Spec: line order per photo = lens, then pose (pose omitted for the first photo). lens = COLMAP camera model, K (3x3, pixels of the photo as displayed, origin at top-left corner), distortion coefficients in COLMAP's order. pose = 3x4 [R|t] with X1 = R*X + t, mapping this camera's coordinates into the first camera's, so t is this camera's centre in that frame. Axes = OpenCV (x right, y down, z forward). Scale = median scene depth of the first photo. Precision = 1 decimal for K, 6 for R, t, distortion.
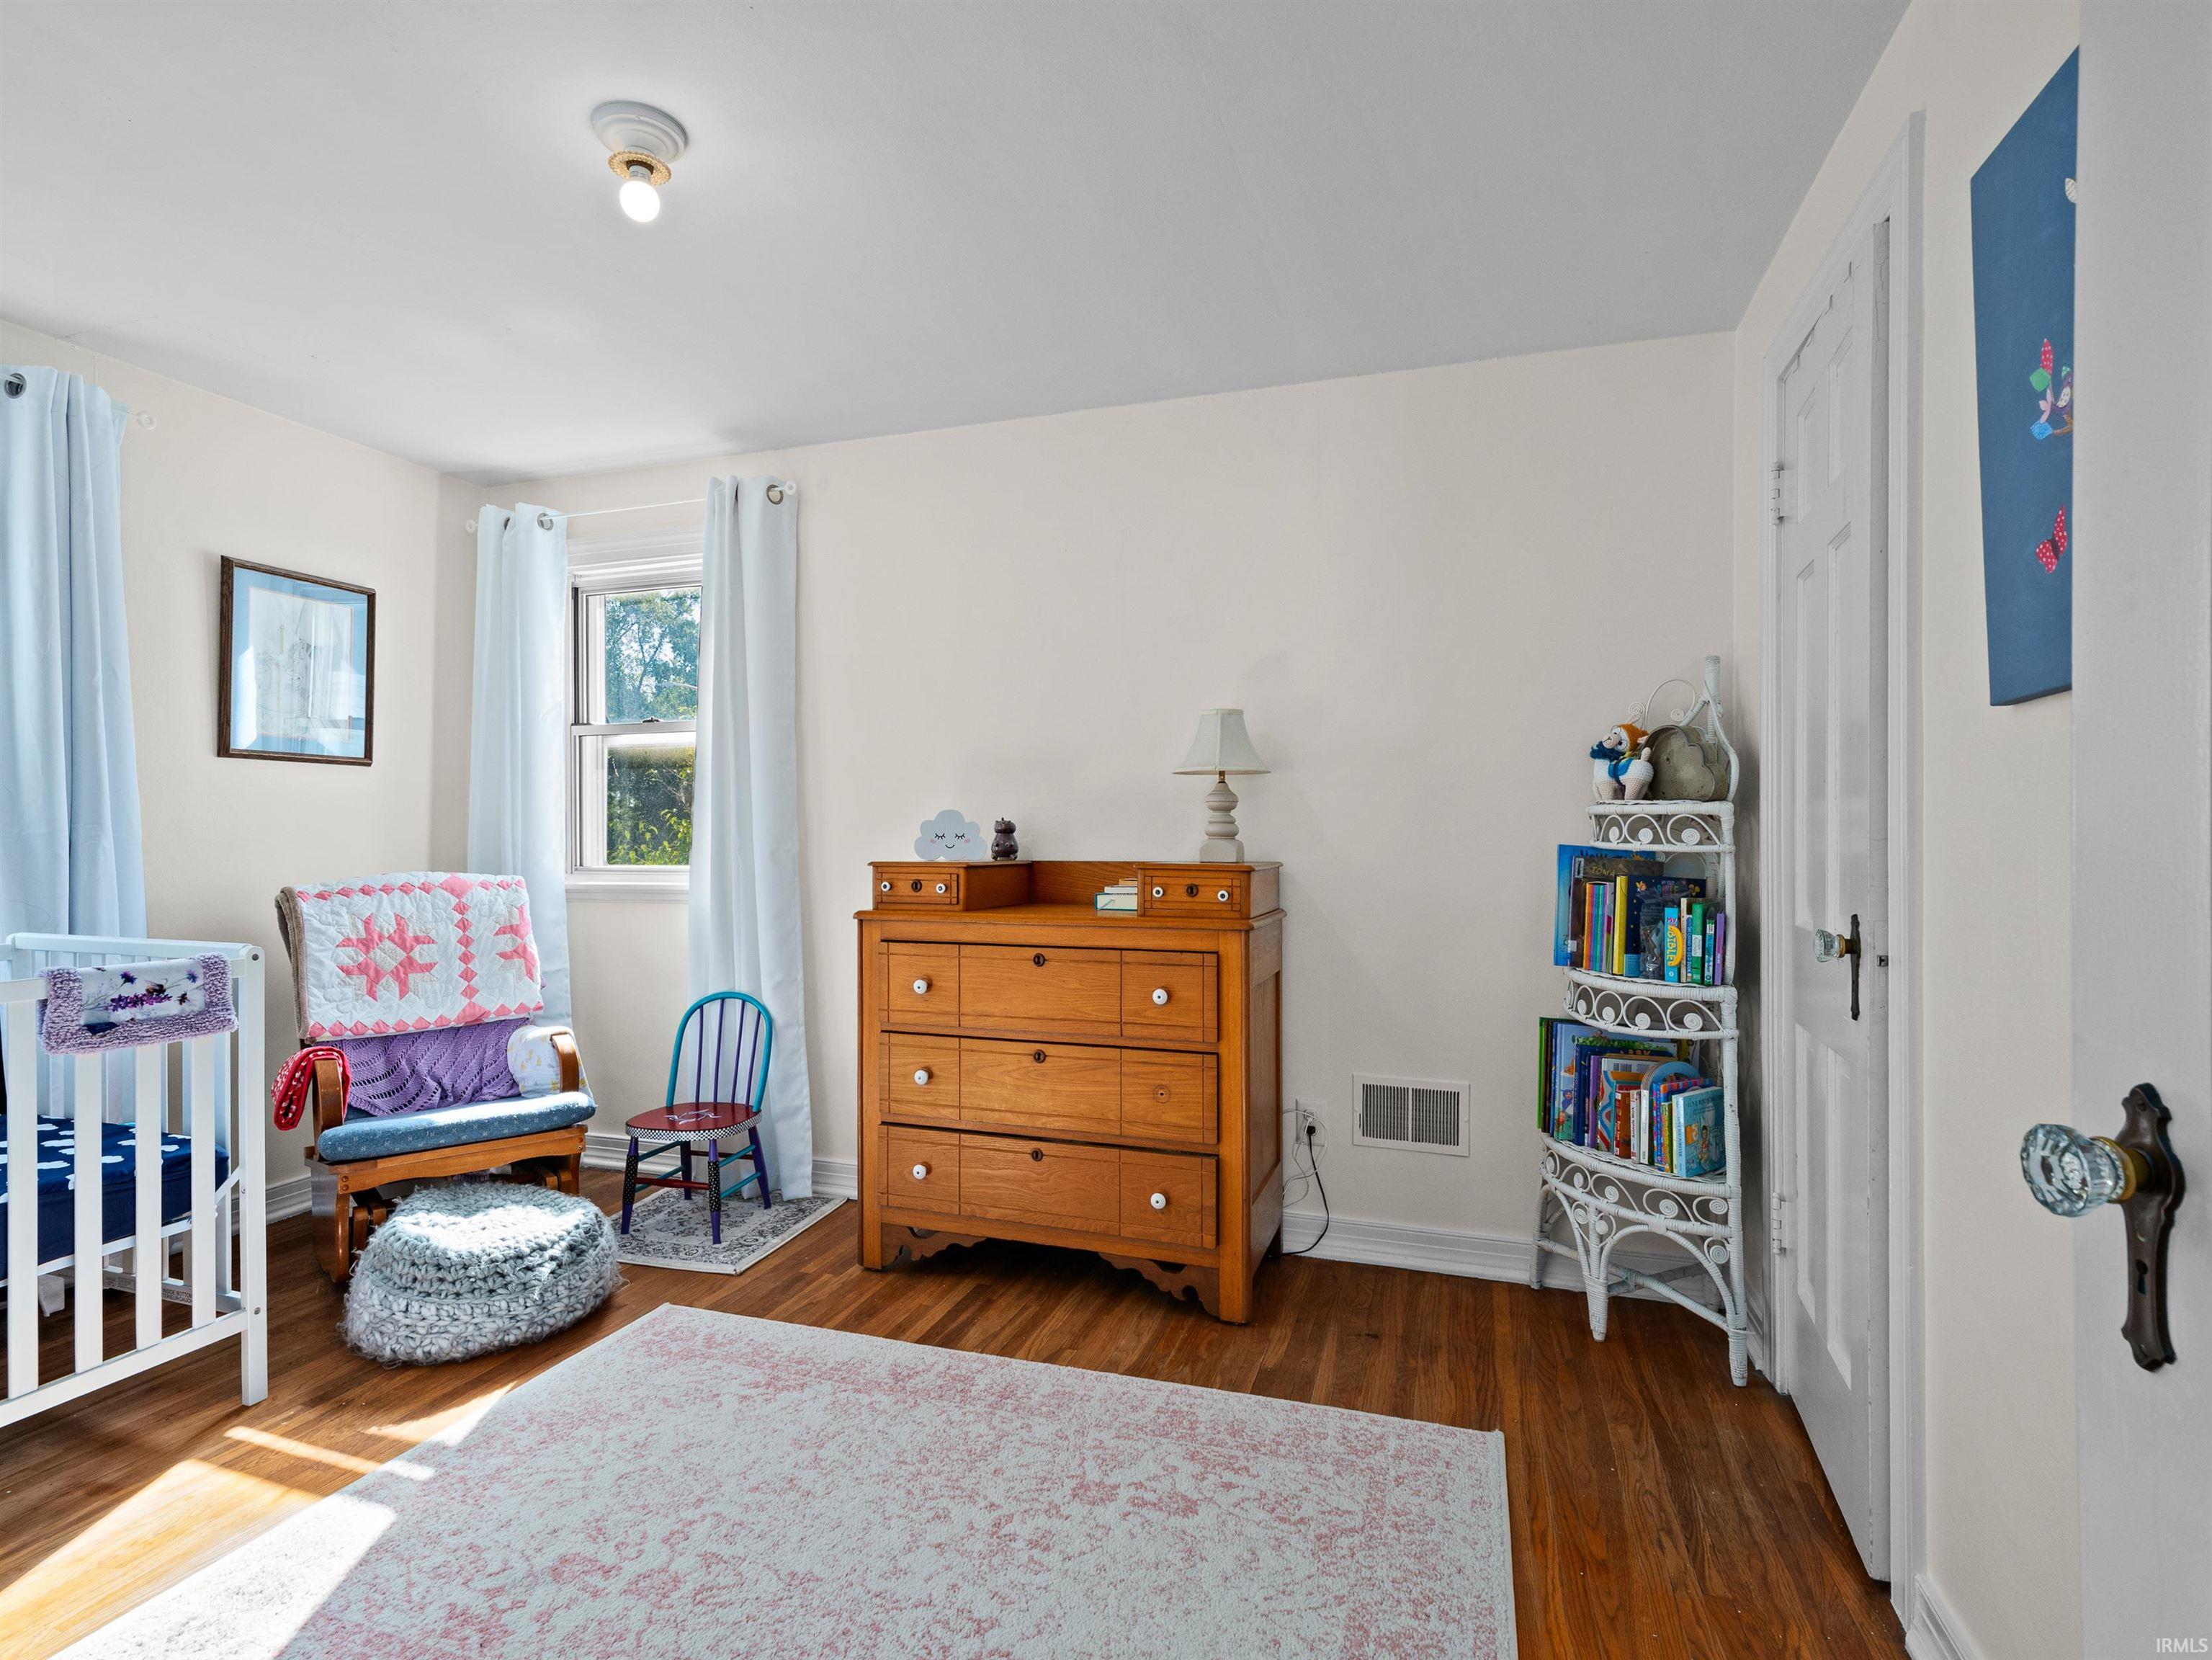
lens RADIAL K [[1089.1, 0, 1099.6], [0, 1089.1, 824.6], [0, 0, 1]] dist [-0.005215, -0.001637]
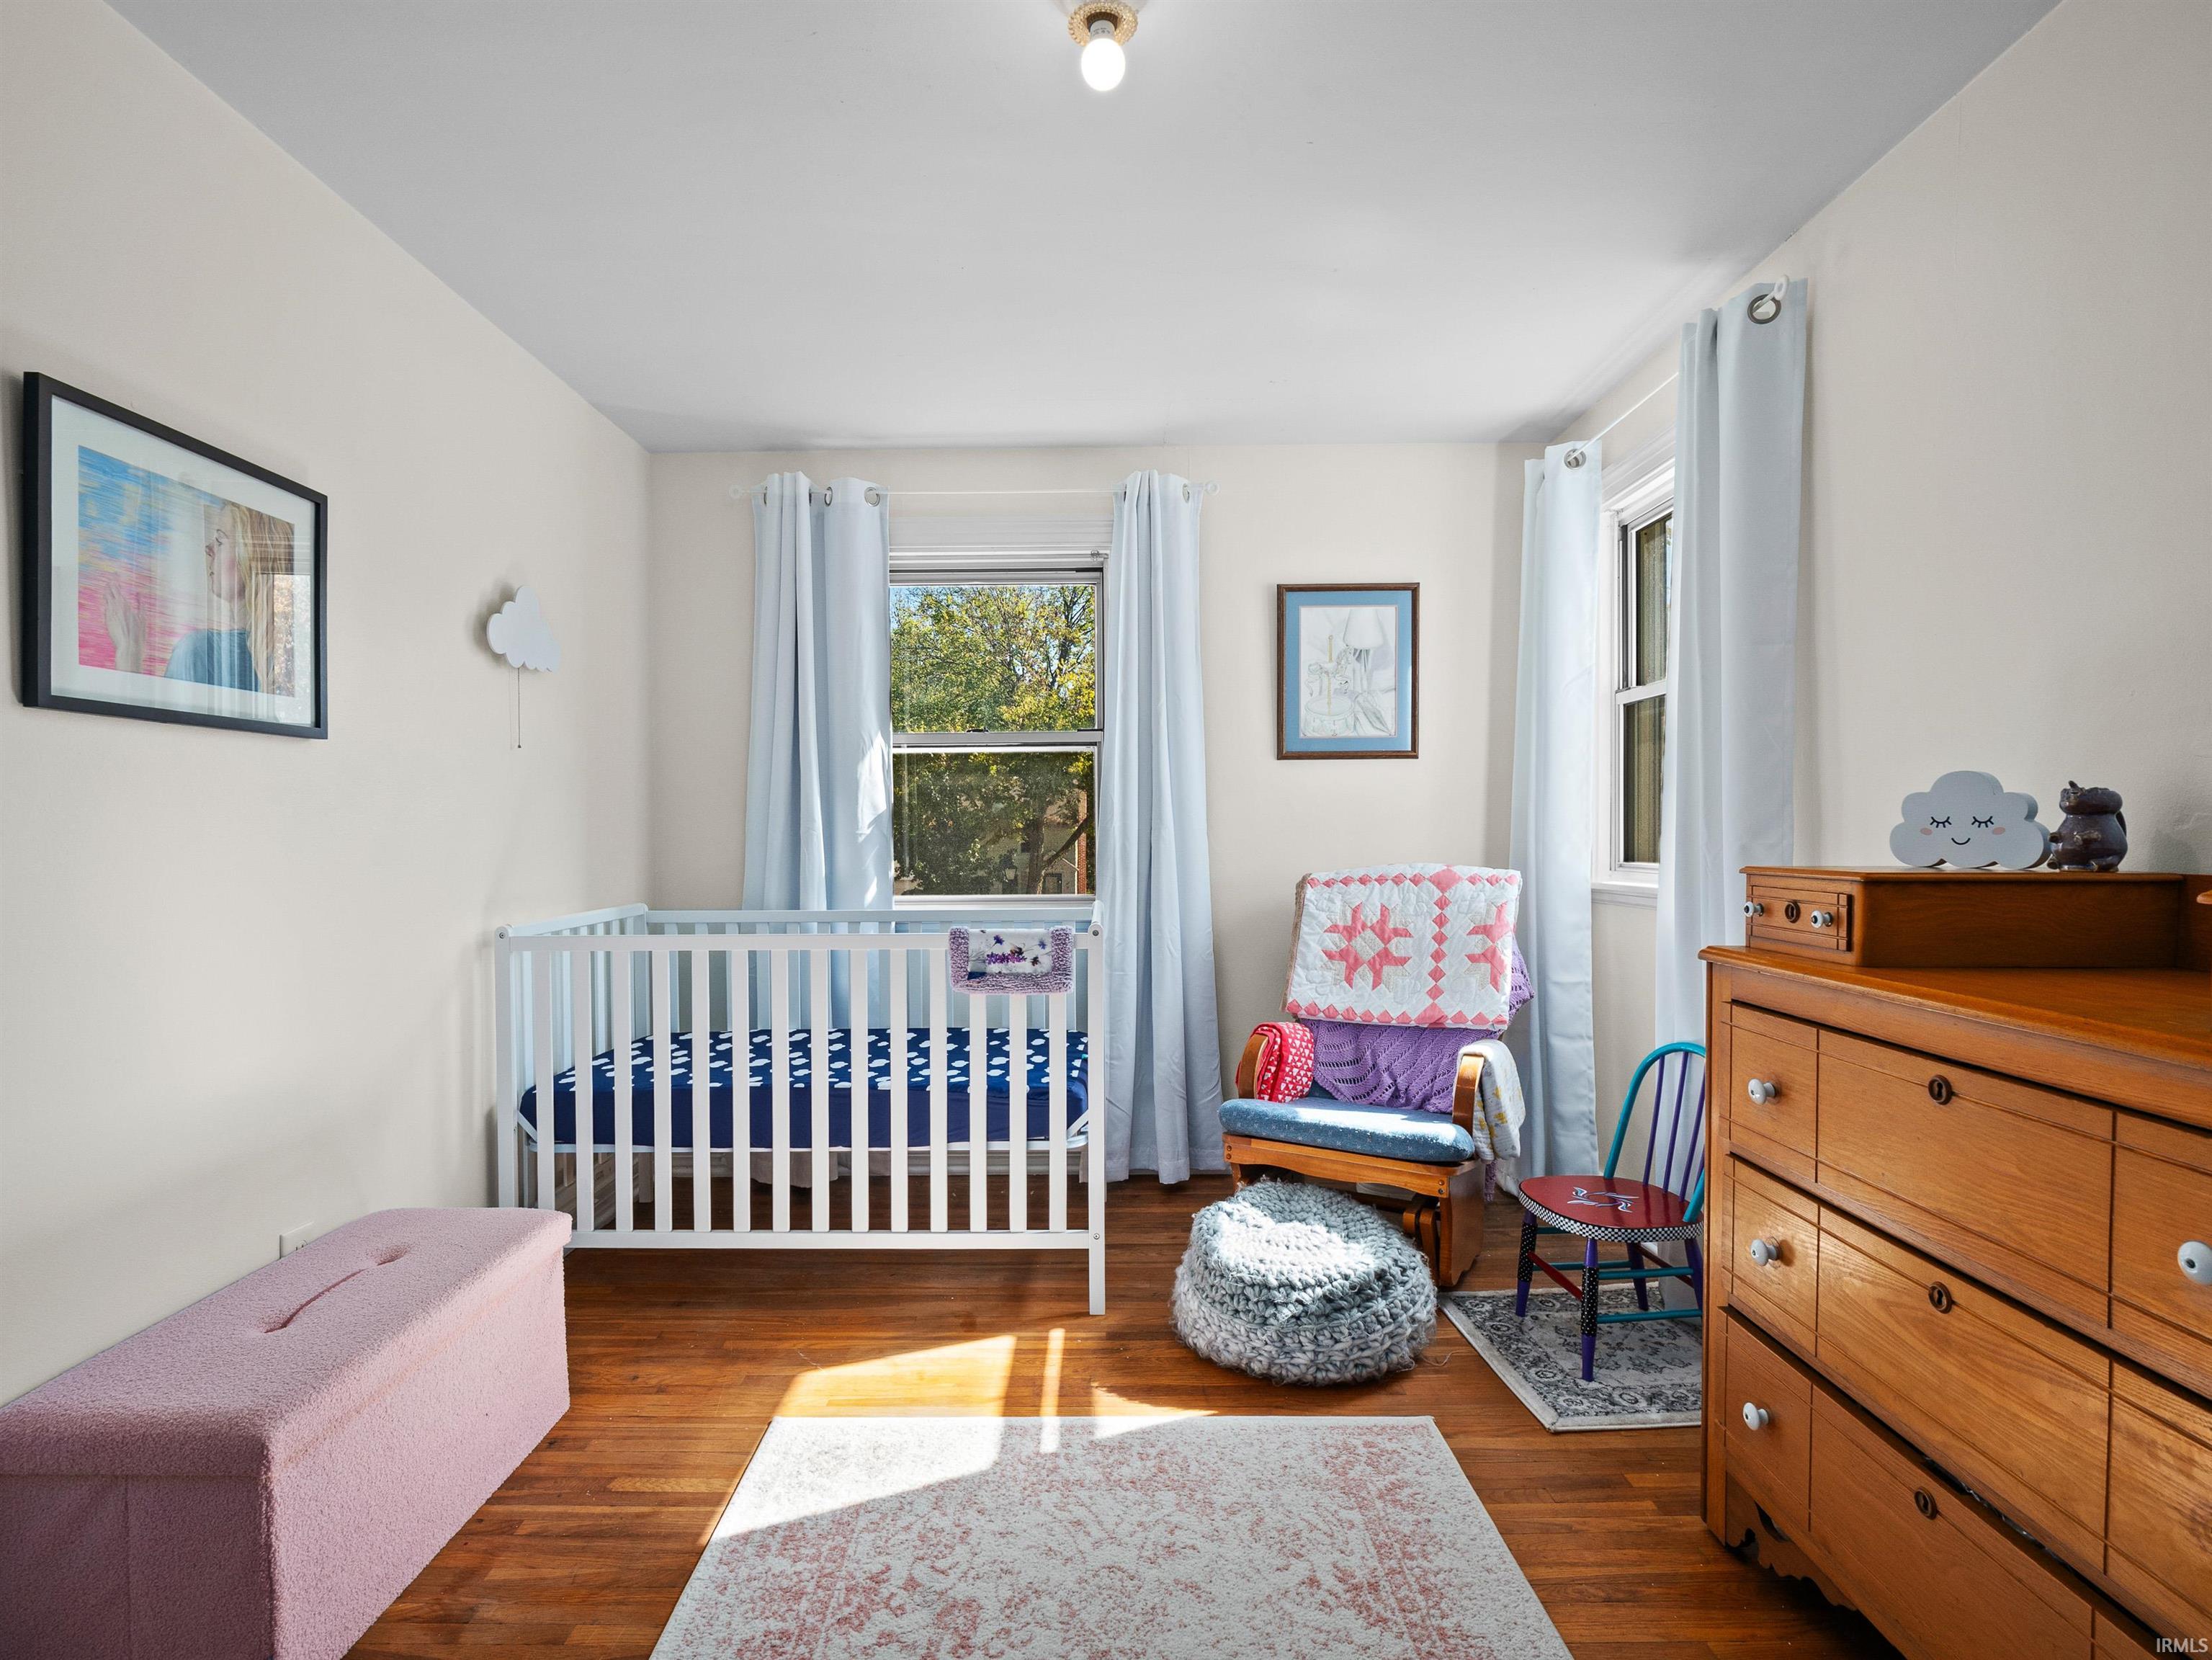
lens RADIAL K [[1089.2, 0, 1093.7], [0, 1089.2, 844.5], [0, 0, 1]] dist [-0.006193, -0.000887]
pose [[0.316617, 0.010346, -0.948497, 0.247480], [0.016598, 0.999727, 0.016445, 0.006742], [0.948408, -0.020950, 0.316359, 0.484334]]
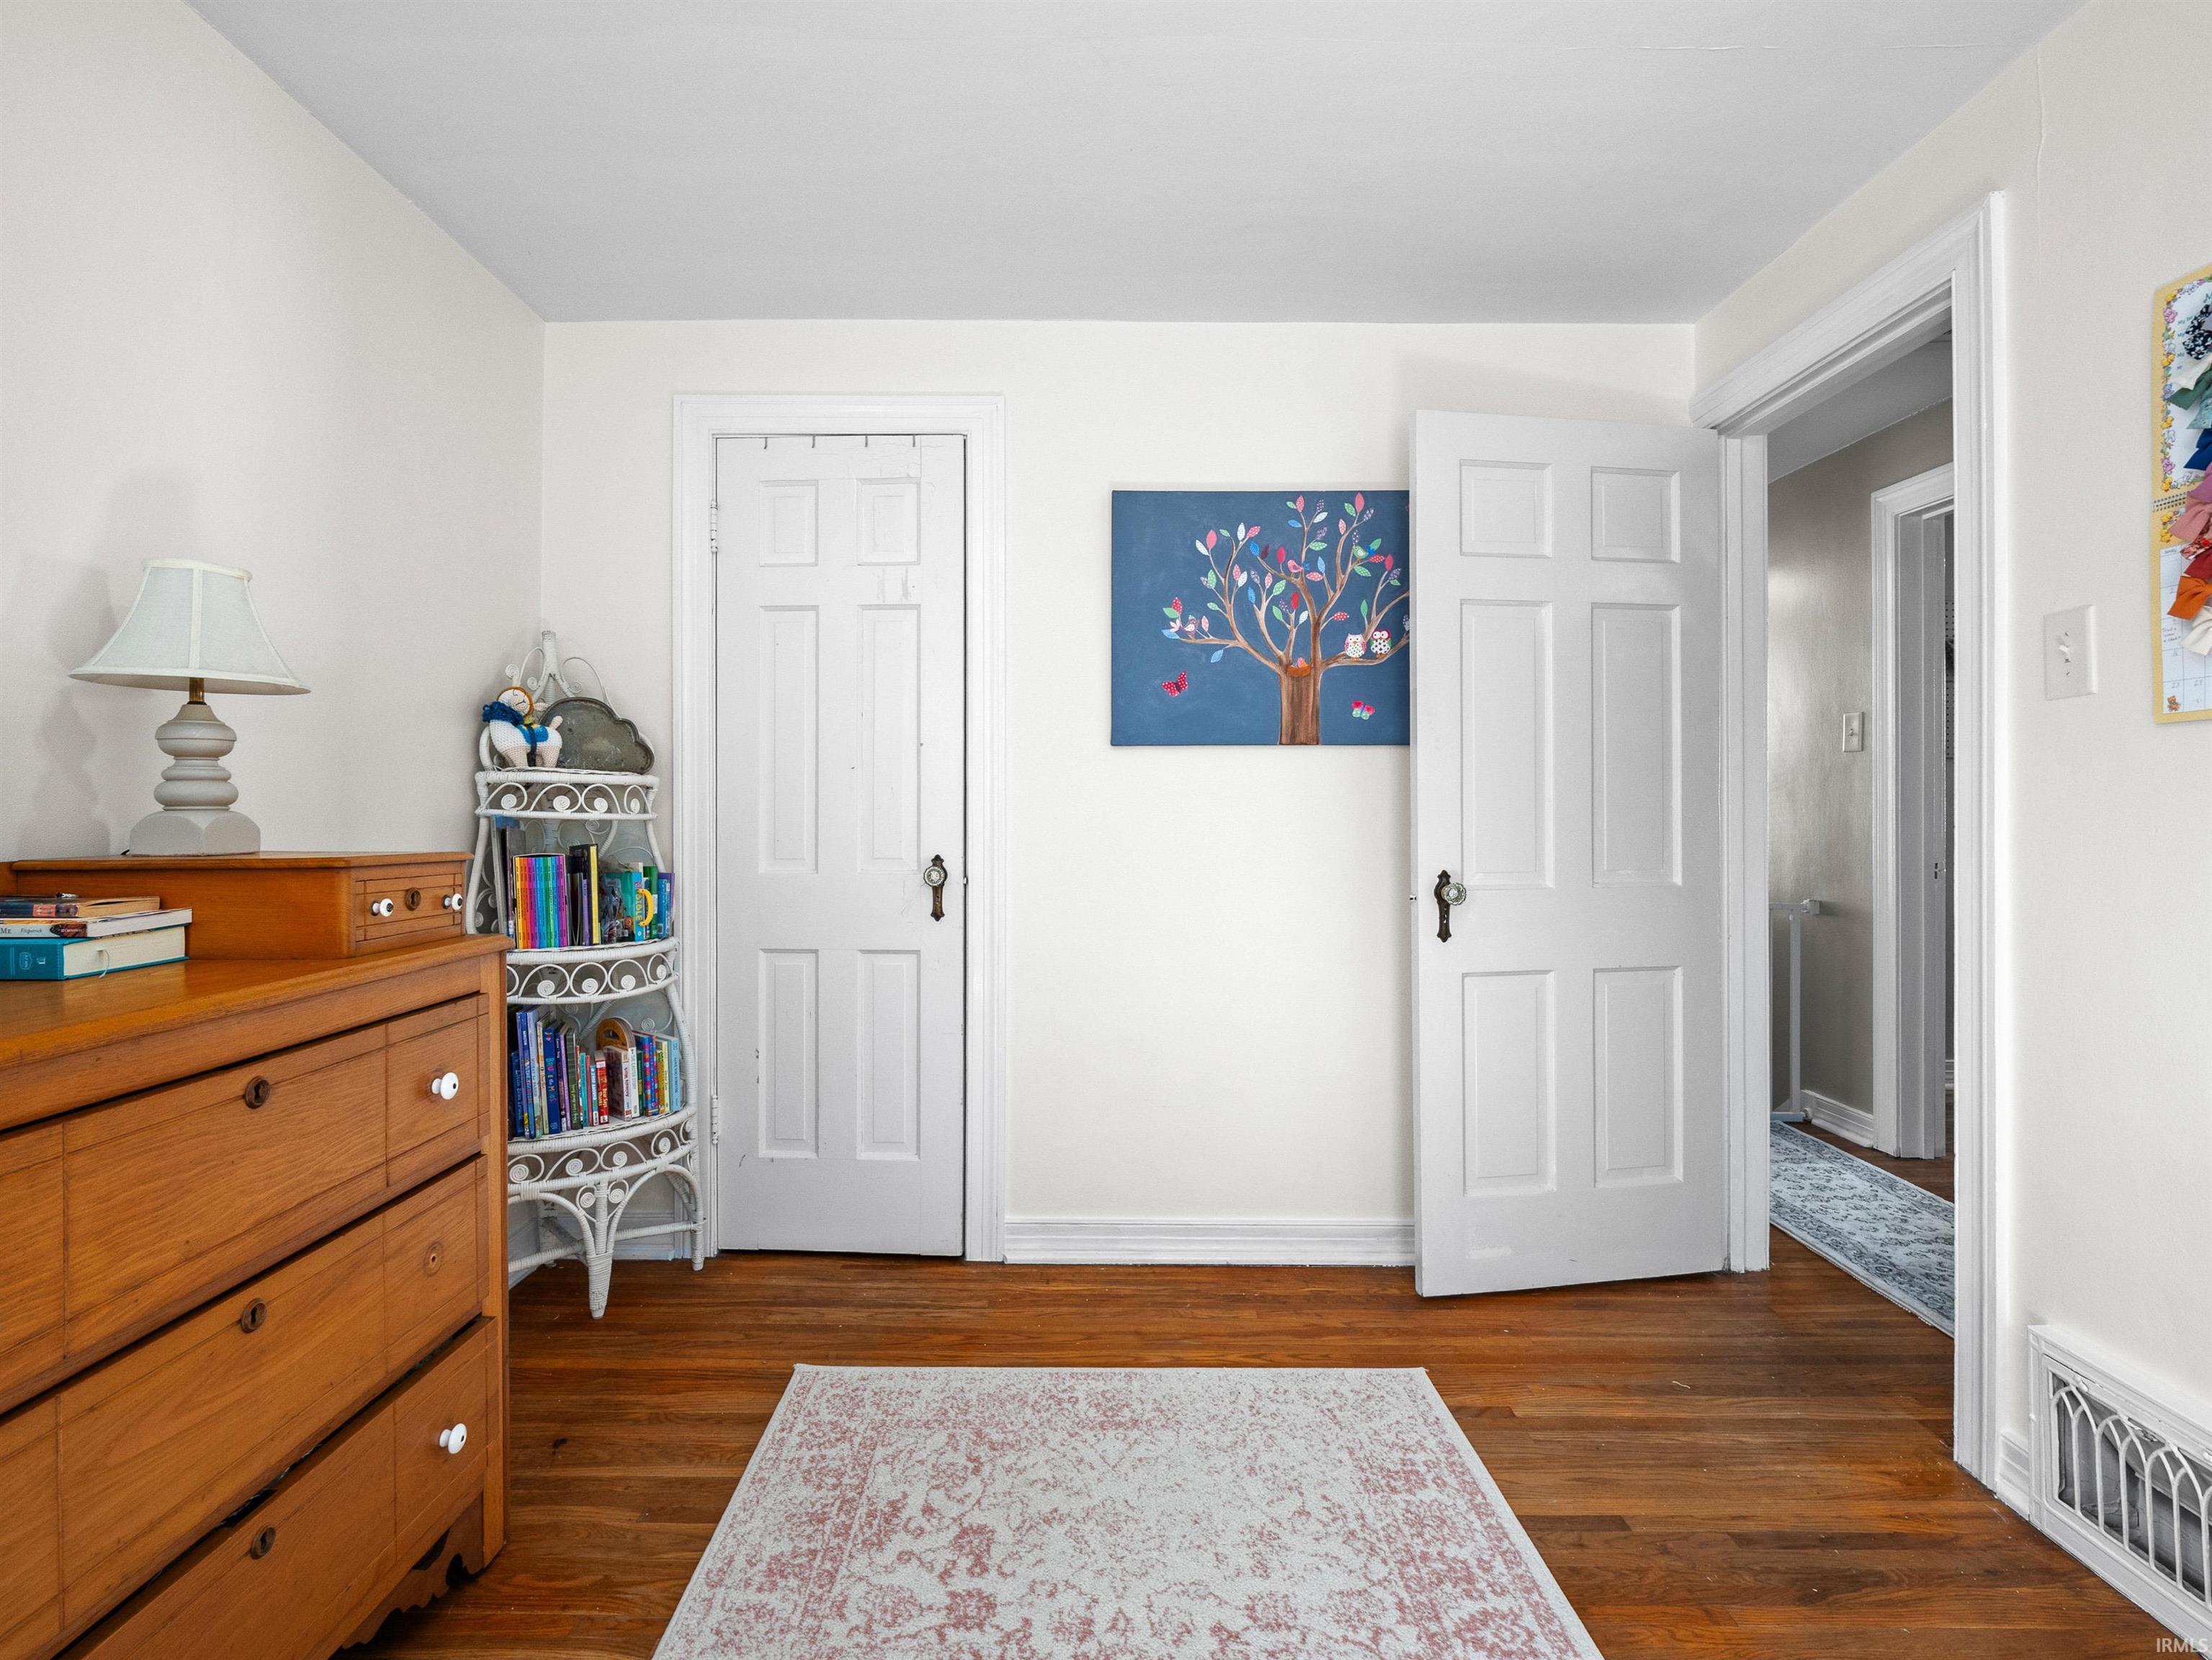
lens RADIAL K [[1055.4, 0, 1105.1], [0, 1055.4, 790.9], [0, 0, 1]] dist [-0.002975, -0.000658]
pose [[-0.303232, 0.012560, 0.952834, -0.523109], [-0.012144, 0.999781, -0.017044, 0.007659], [-0.952839, -0.016740, -0.303013, 0.756510]]
